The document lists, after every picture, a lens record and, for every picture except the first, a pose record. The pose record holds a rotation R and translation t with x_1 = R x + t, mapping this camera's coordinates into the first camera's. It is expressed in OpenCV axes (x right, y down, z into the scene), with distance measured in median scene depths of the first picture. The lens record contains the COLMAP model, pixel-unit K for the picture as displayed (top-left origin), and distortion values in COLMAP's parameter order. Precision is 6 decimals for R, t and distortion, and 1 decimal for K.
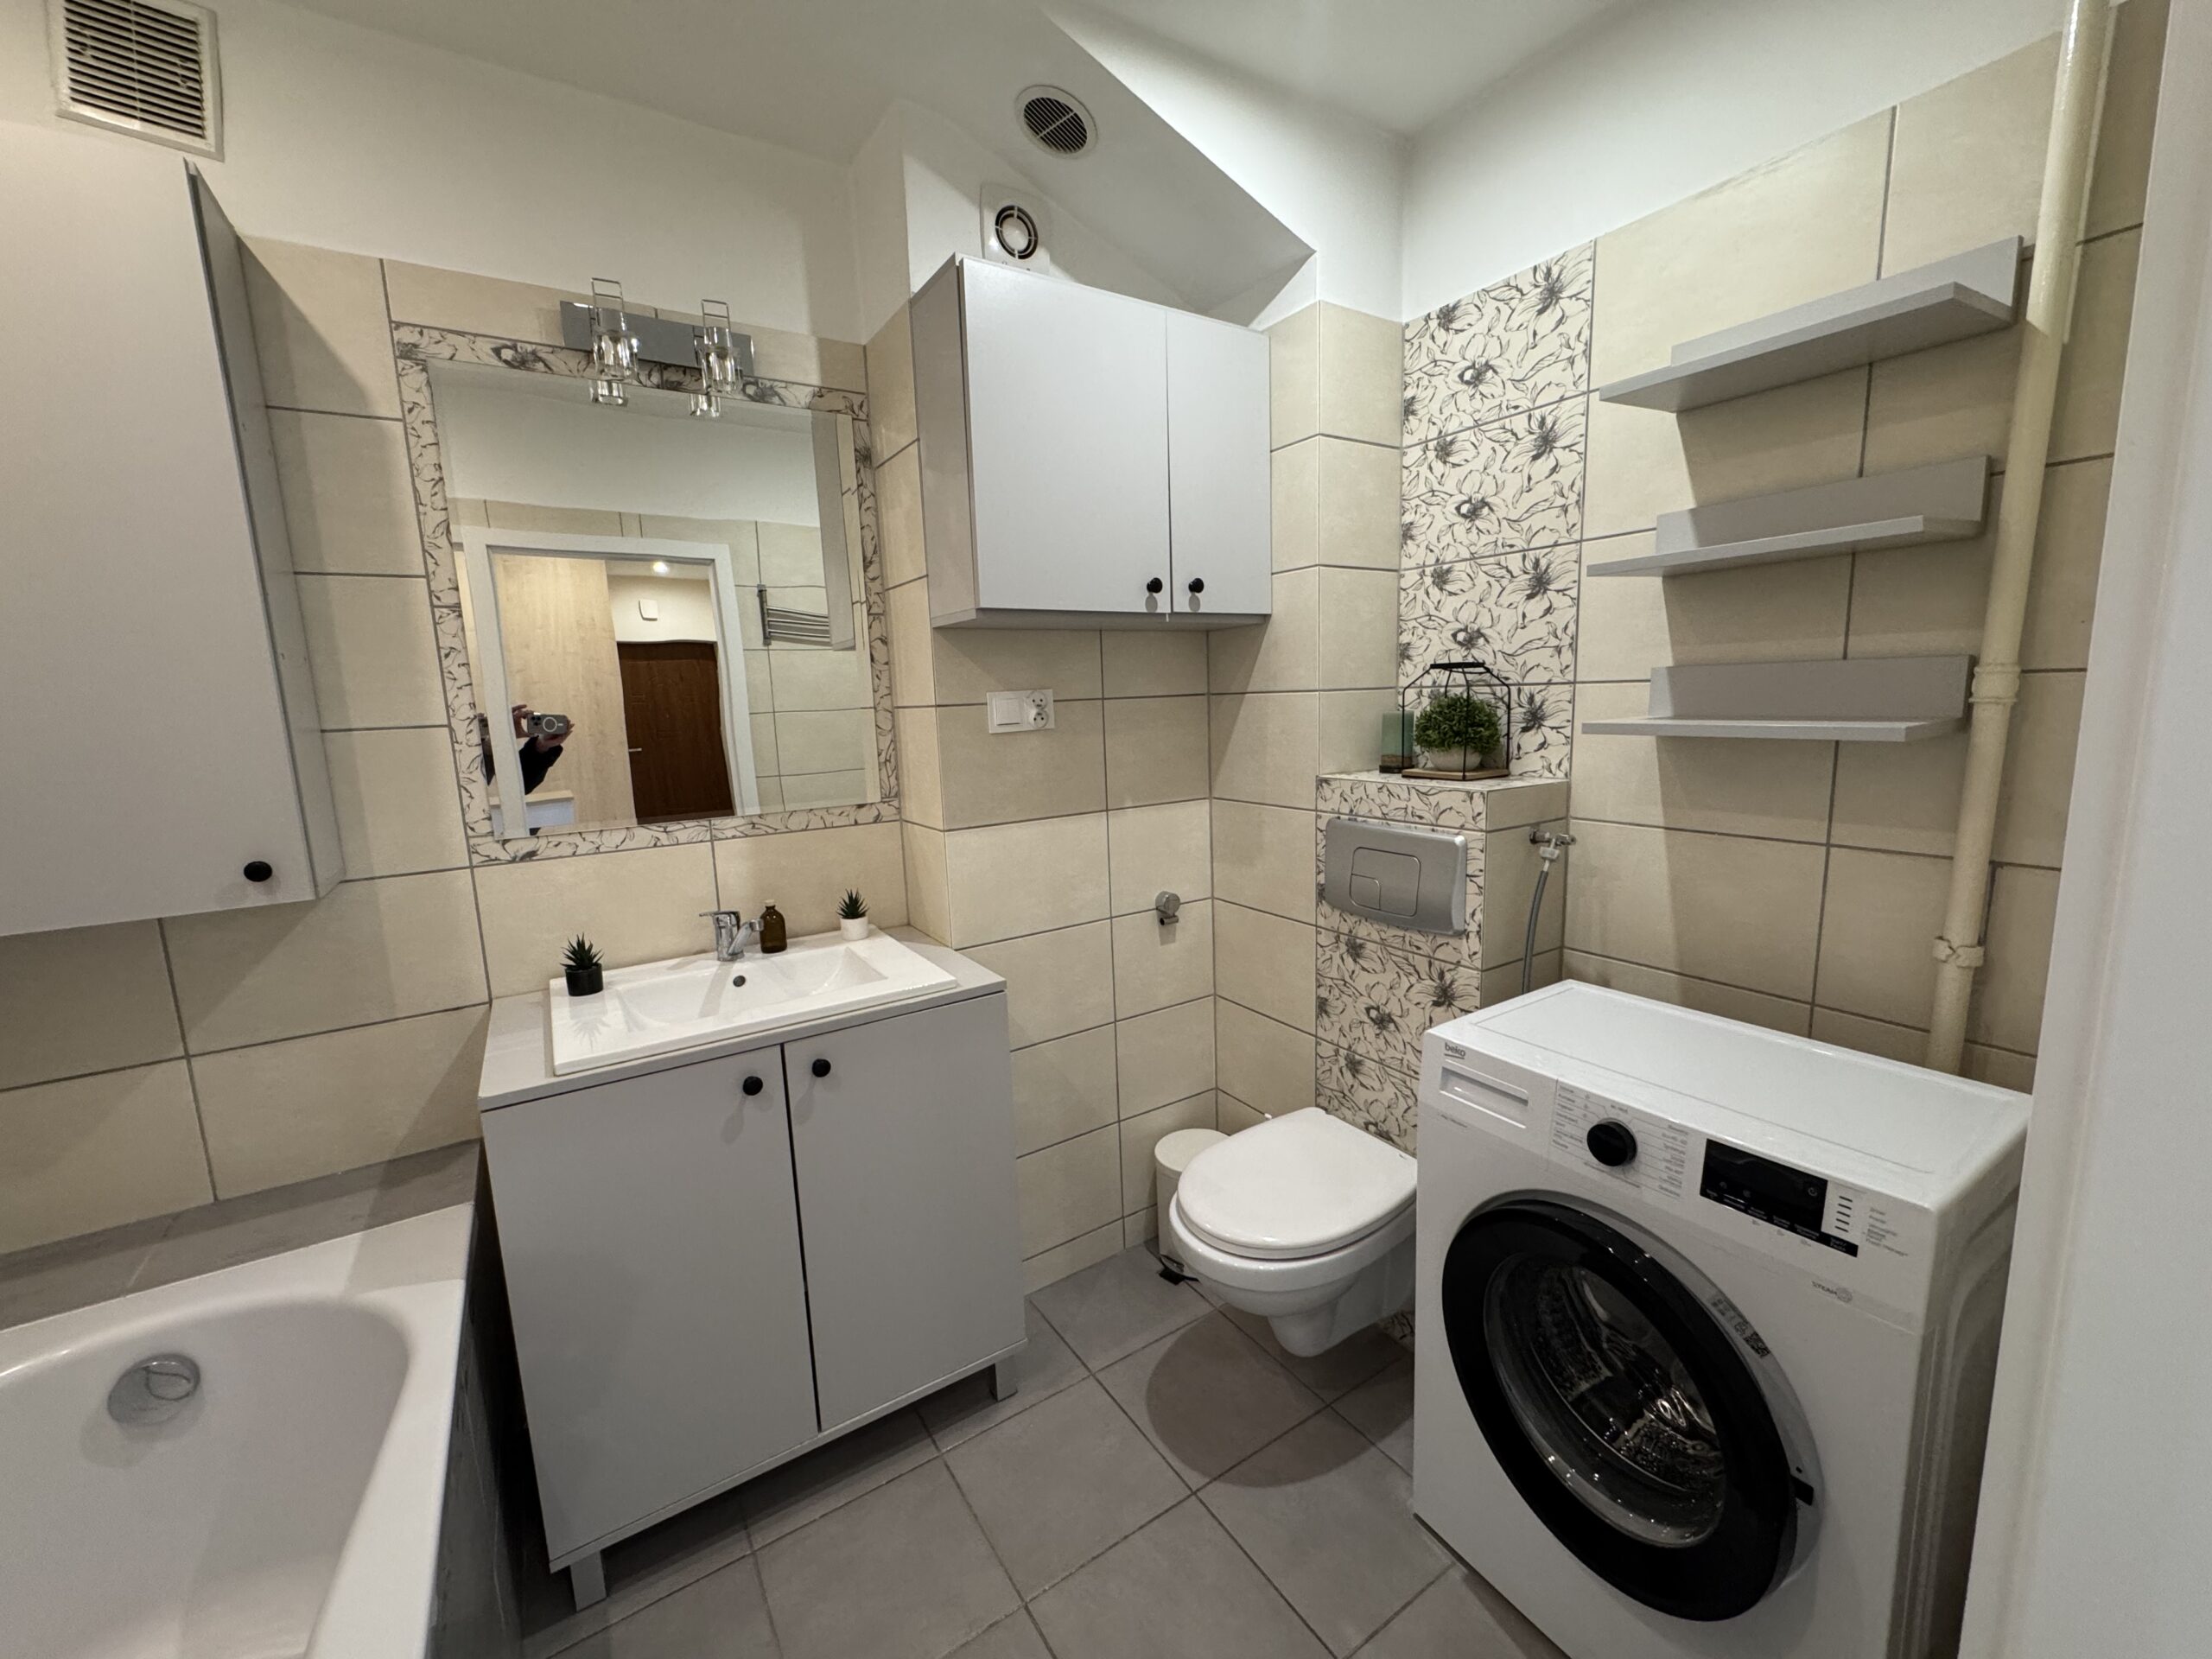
lens RADIAL K [[880.8, 0, 1102.7], [0, 880.8, 828.2], [0, 0, 1]] dist [-0.002184, -0.000469]
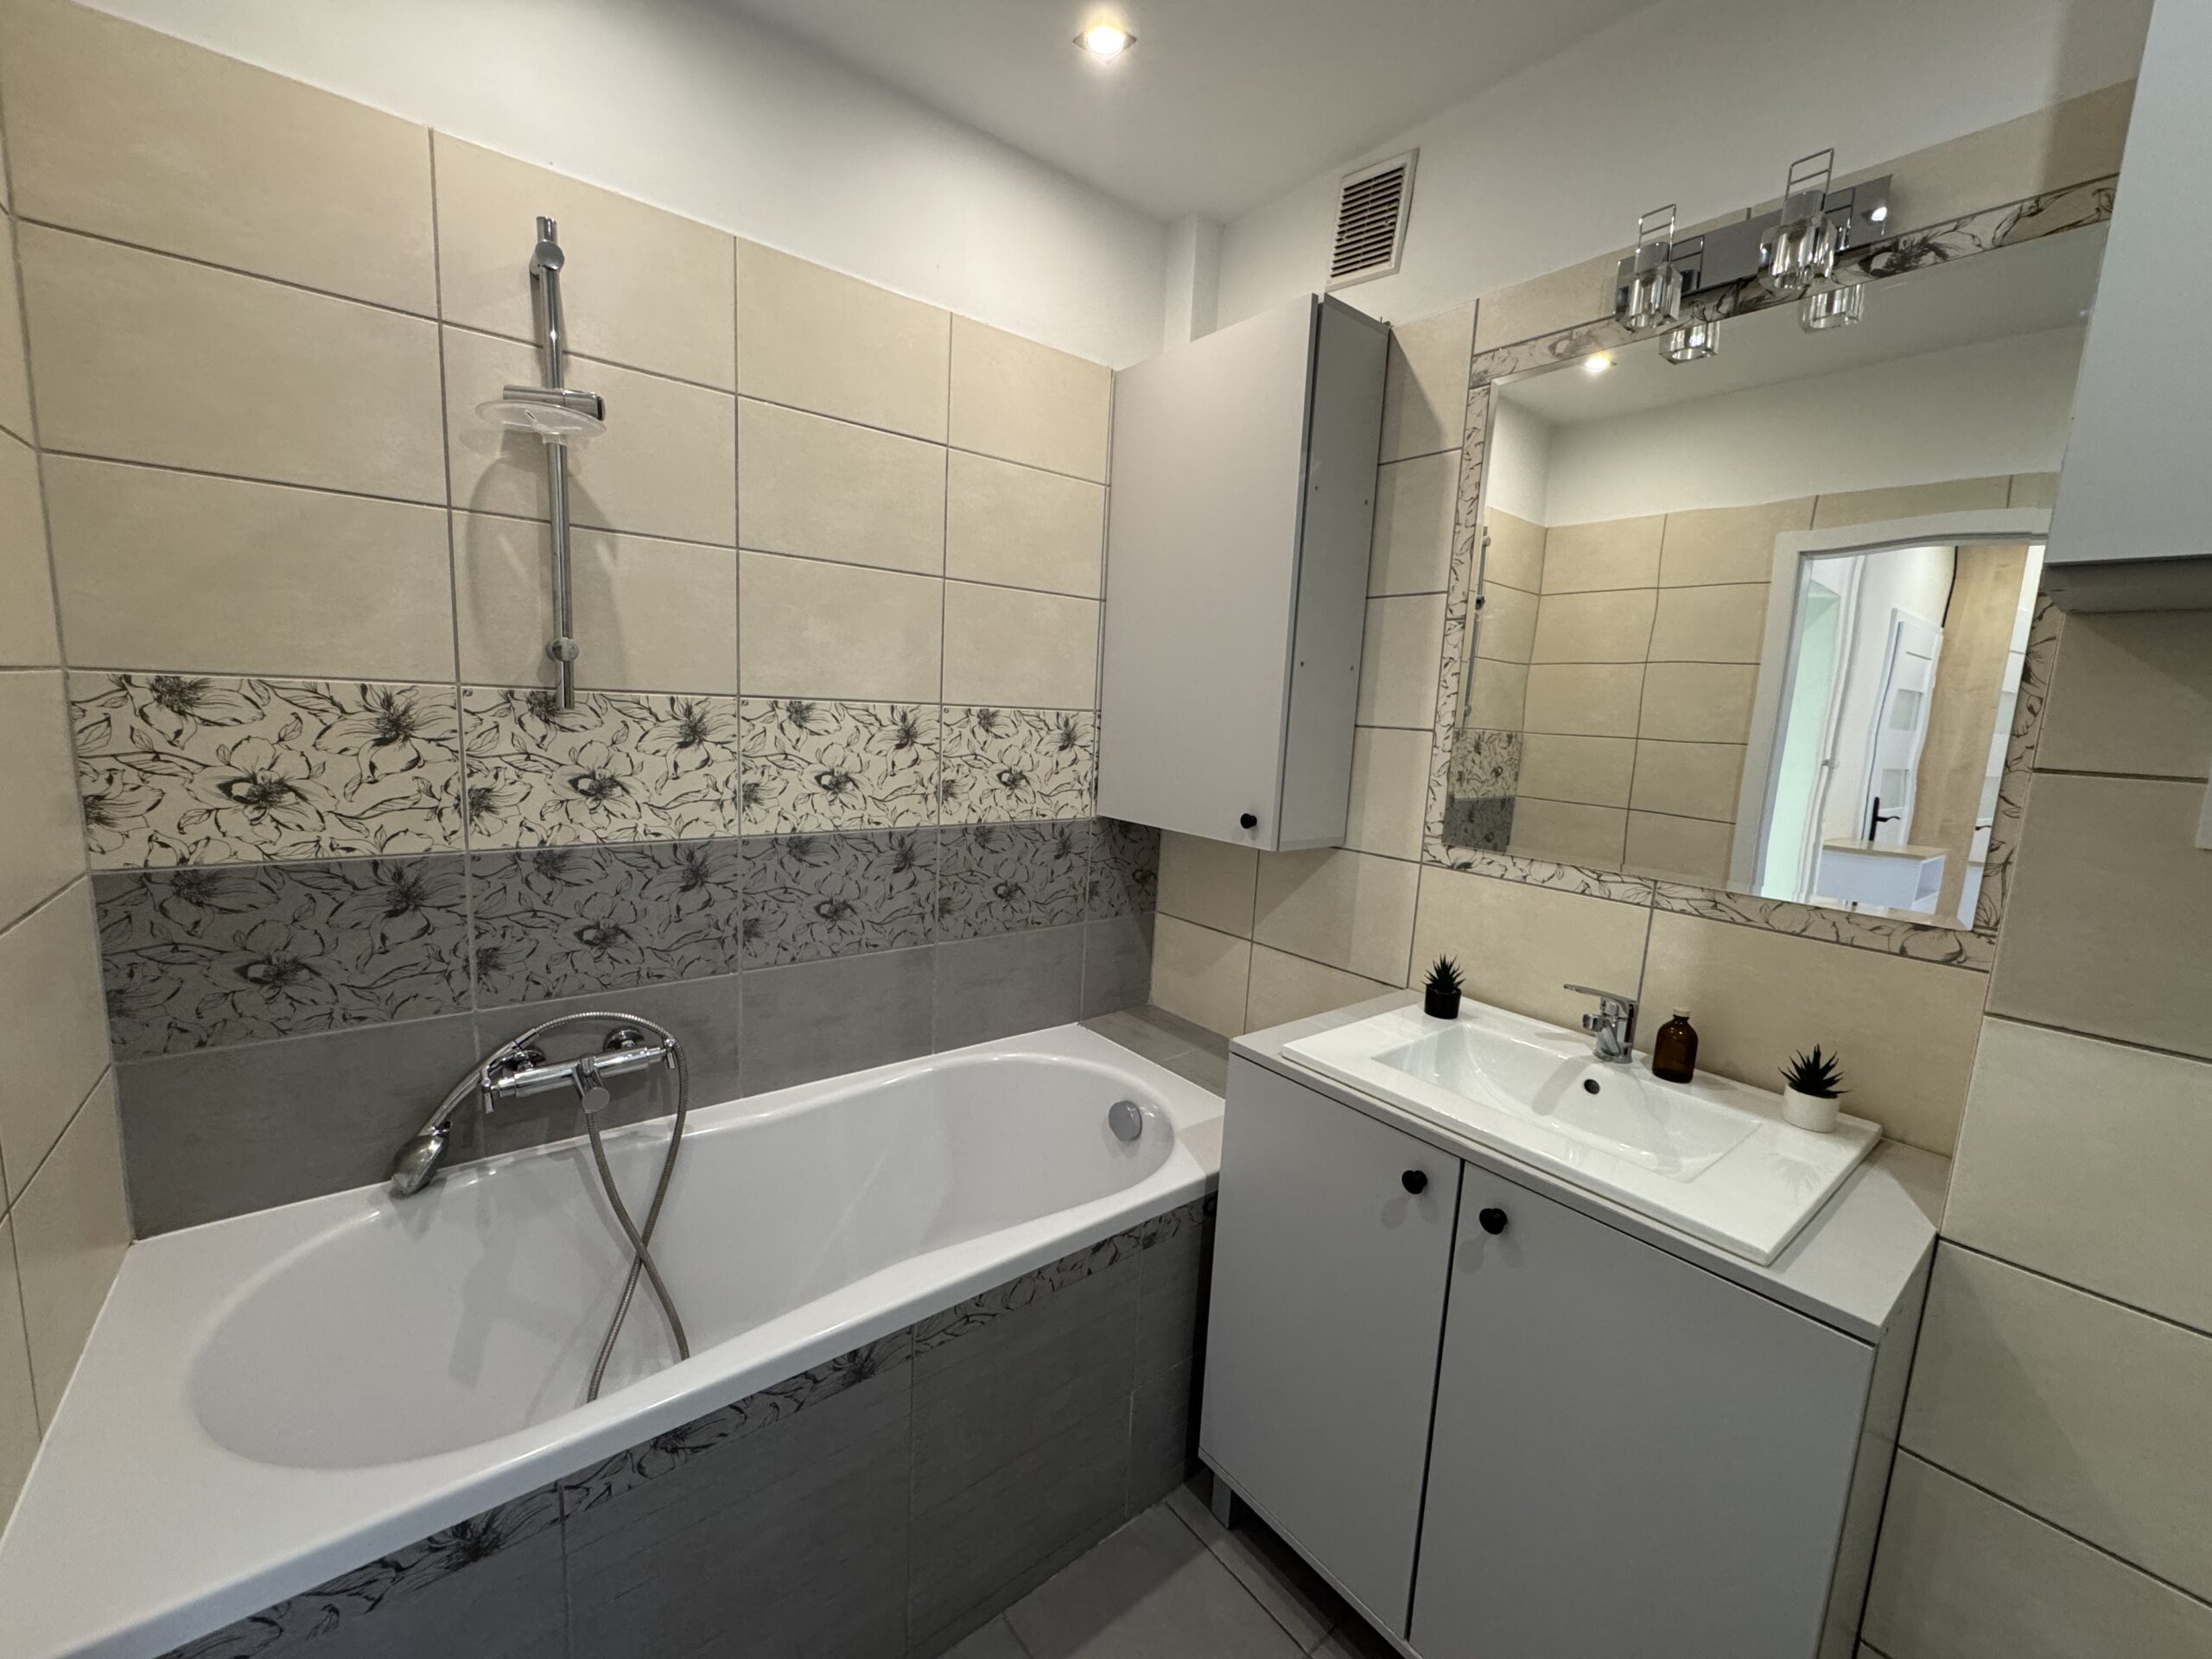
lens RADIAL K [[880.8, 0, 1102.7], [0, 880.8, 828.2], [0, 0, 1]] dist [-0.002184, -0.000469]
pose [[0.100552, 0.180195, -0.978478, 0.284666], [-0.203856, 0.966329, 0.157009, -0.087107], [0.973823, 0.183681, 0.133900, 0.482965]]
